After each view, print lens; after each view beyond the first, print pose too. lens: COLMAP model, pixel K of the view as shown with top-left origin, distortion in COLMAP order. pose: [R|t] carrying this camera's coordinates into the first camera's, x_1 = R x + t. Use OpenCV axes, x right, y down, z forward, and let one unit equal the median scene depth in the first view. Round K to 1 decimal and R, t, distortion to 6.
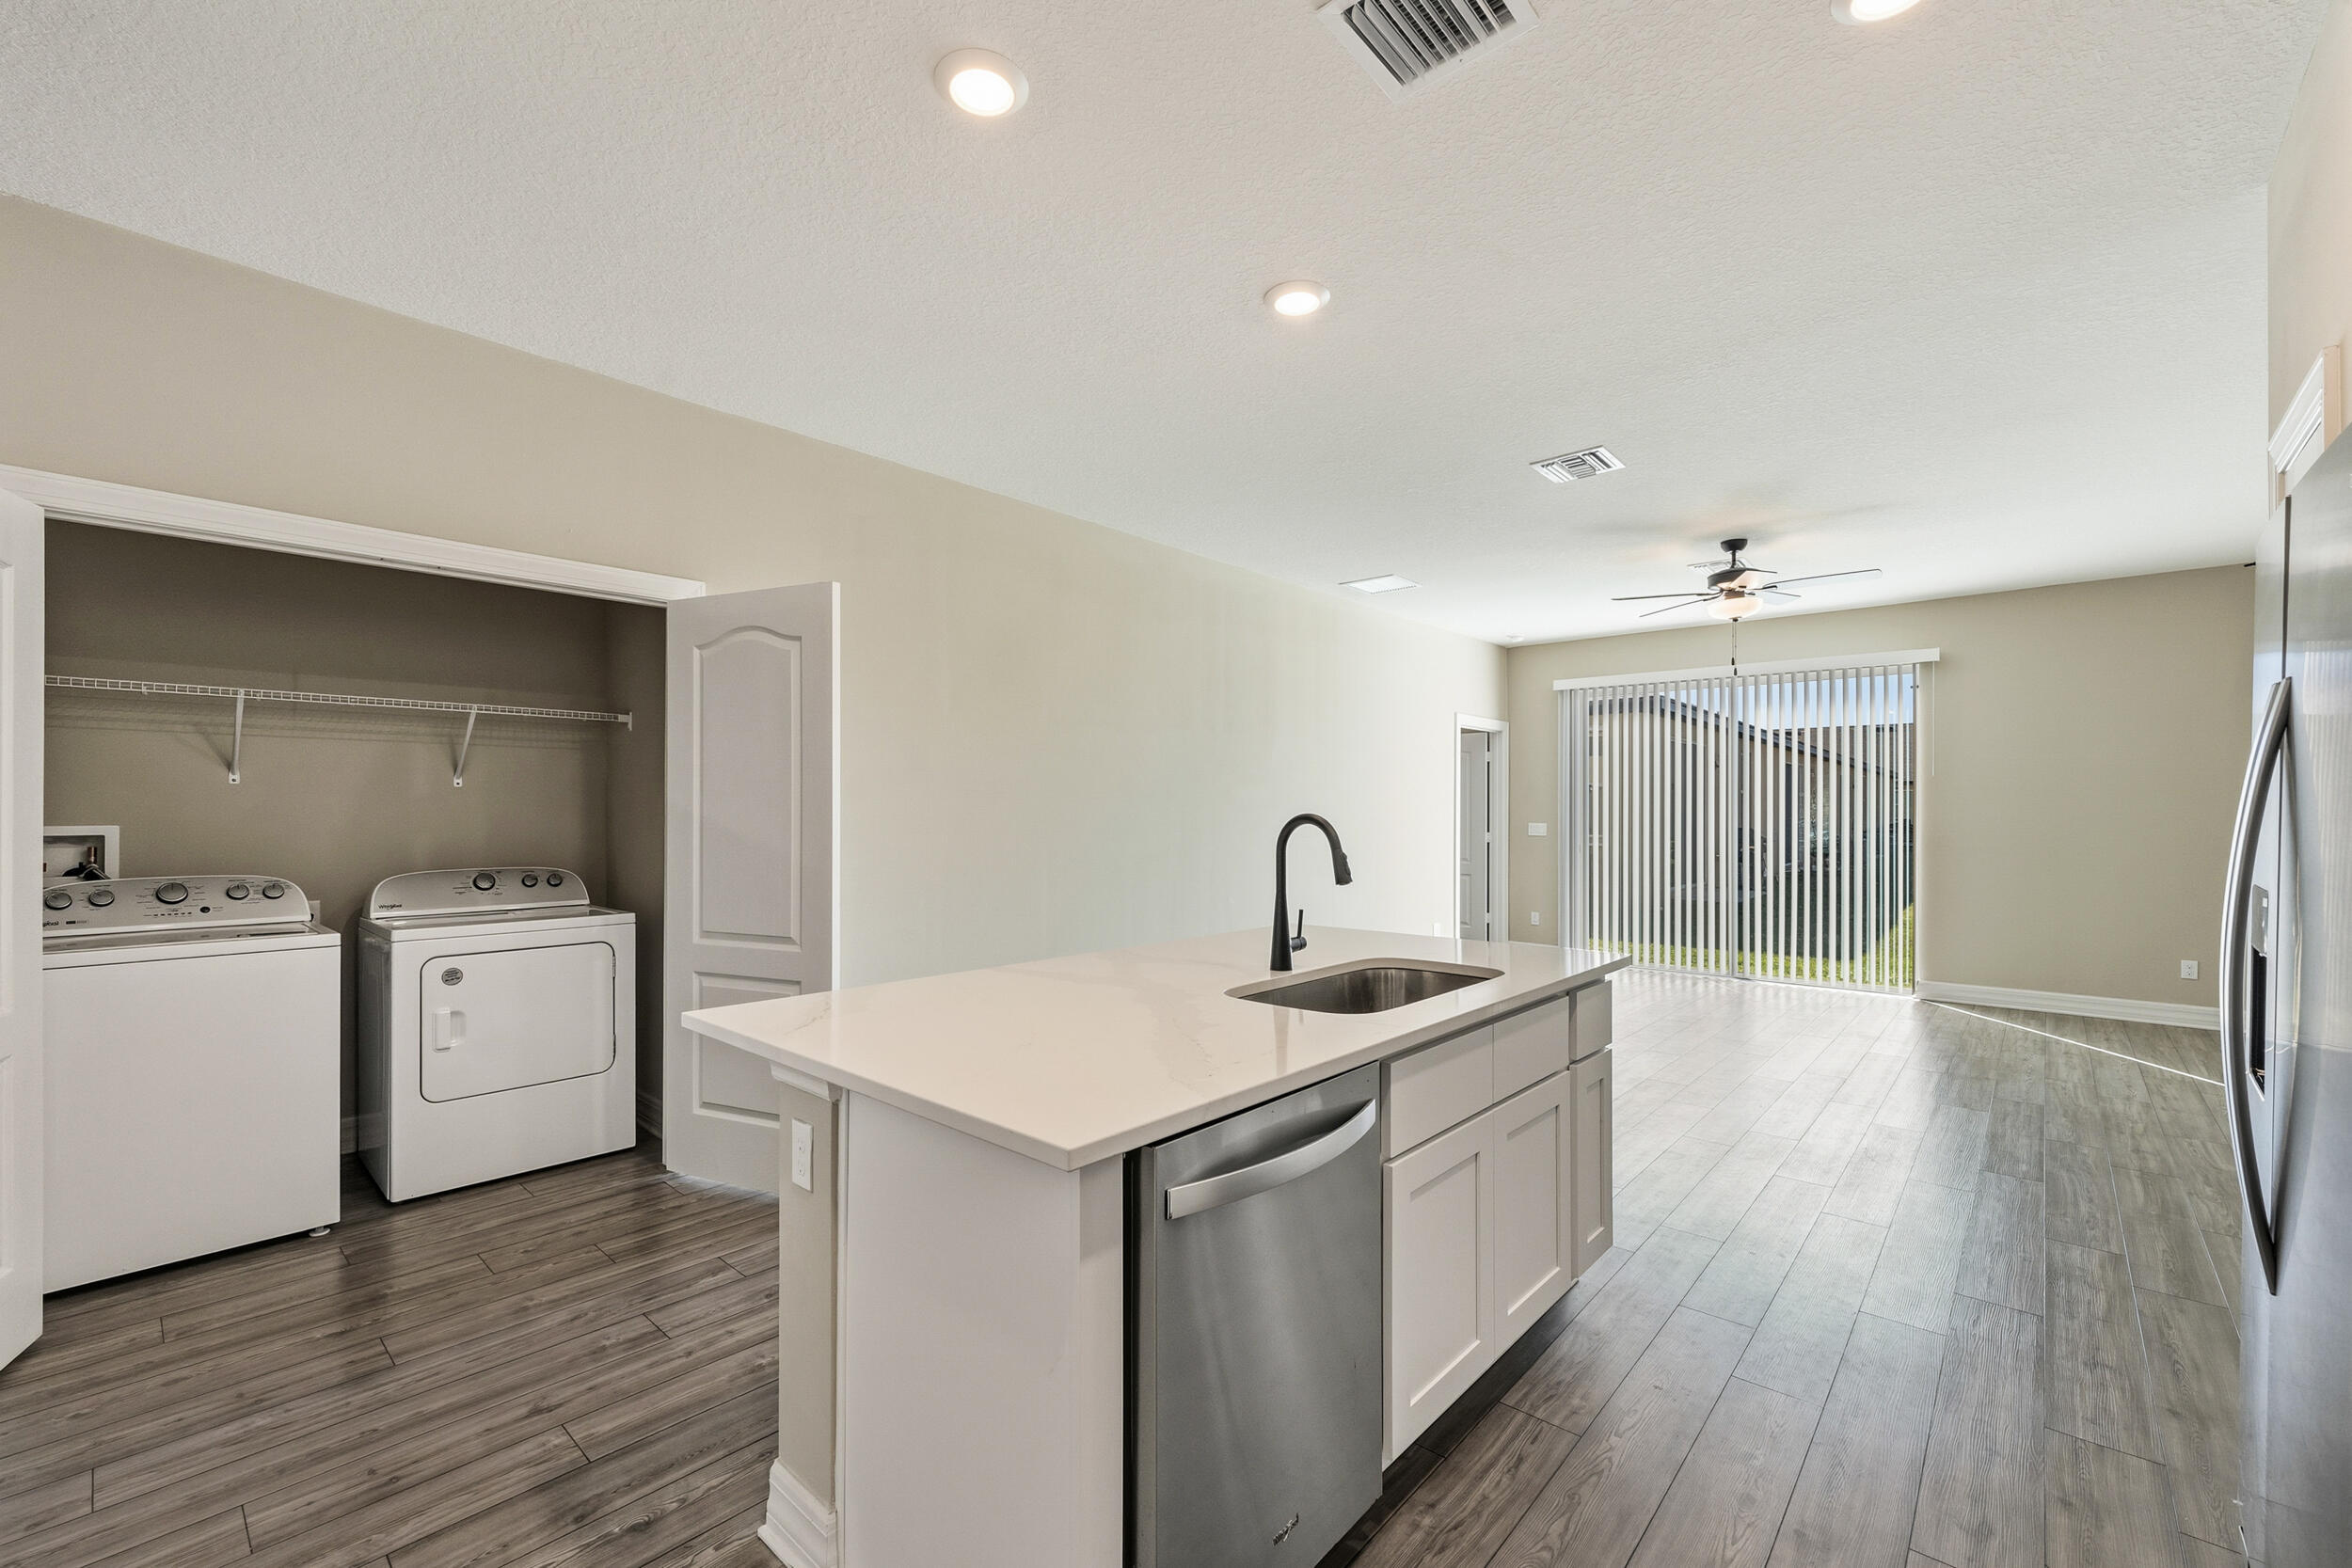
lens RADIAL K [[964.7, 0, 1177.4], [0, 964.7, 790.5], [0, 0, 1]] dist [0.002167, -0.000067]
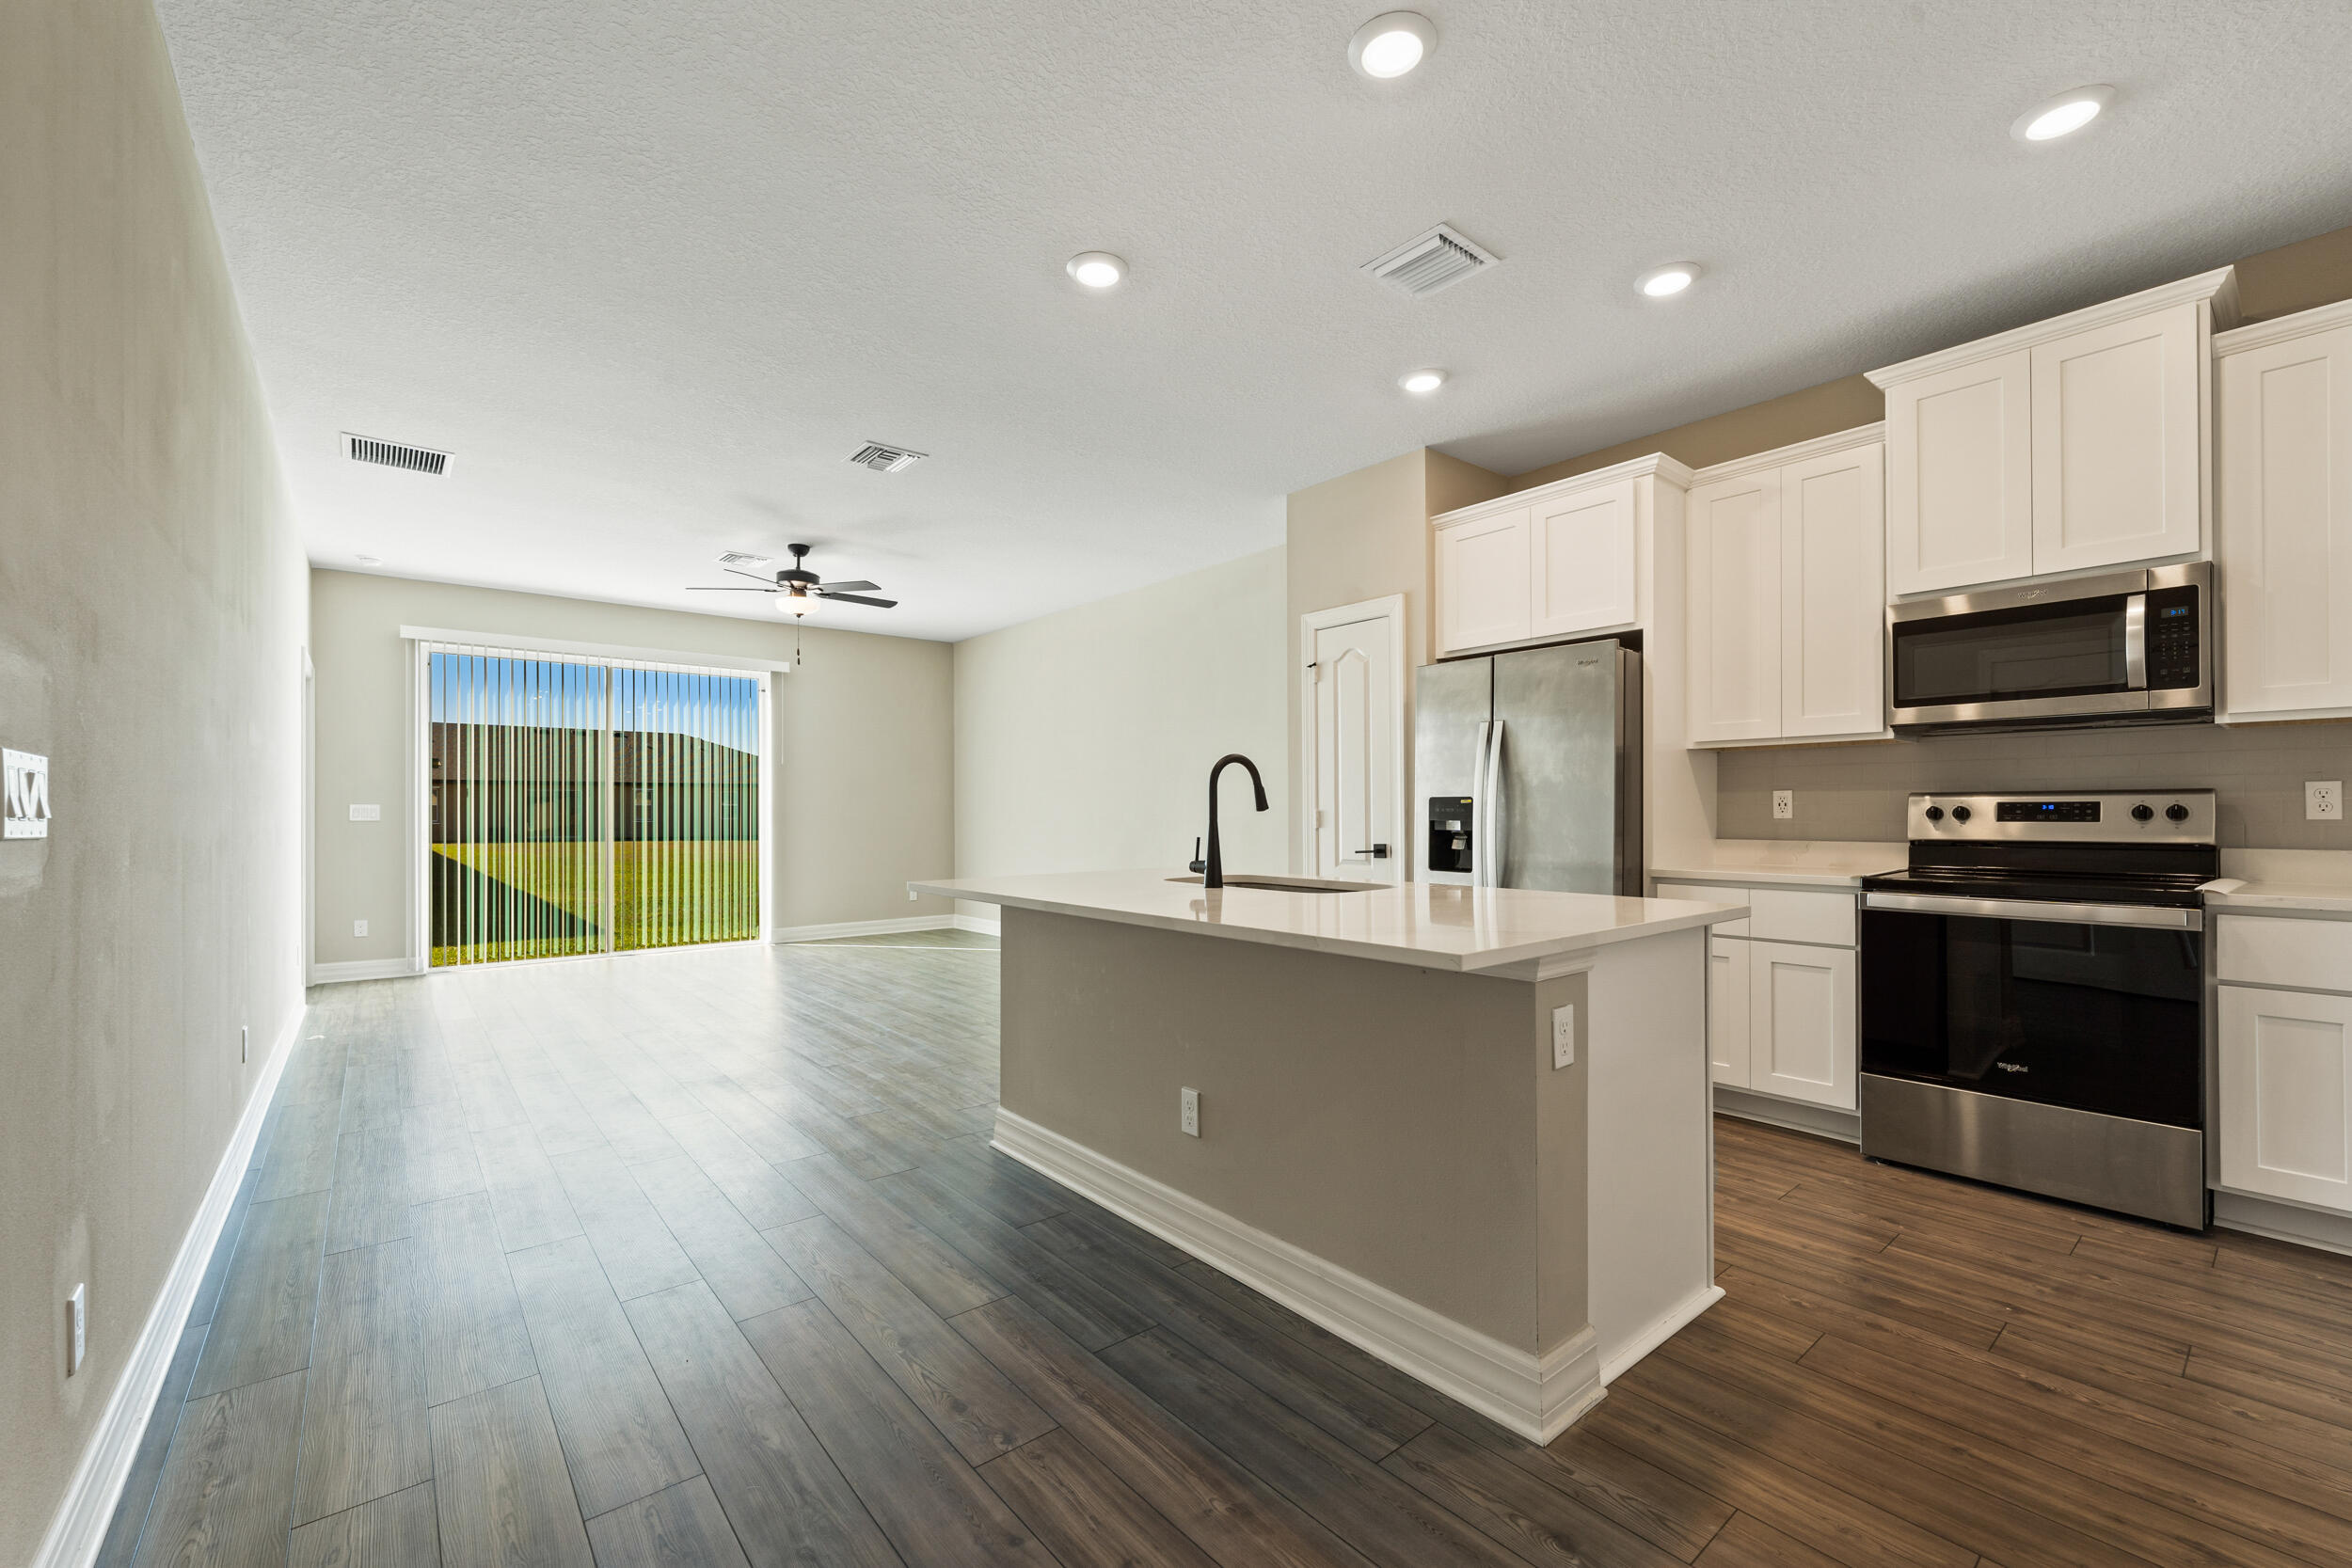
lens RADIAL K [[964.7, 0, 1164.9], [0, 964.7, 790.2], [0, 0, 1]] dist [0.002167, -0.000067]
pose [[0.159151, 0.018802, 0.987075, -0.369871], [-0.016498, 0.999730, -0.016383, 0.030918], [-0.987116, -0.013677, 0.159418, 0.310000]]
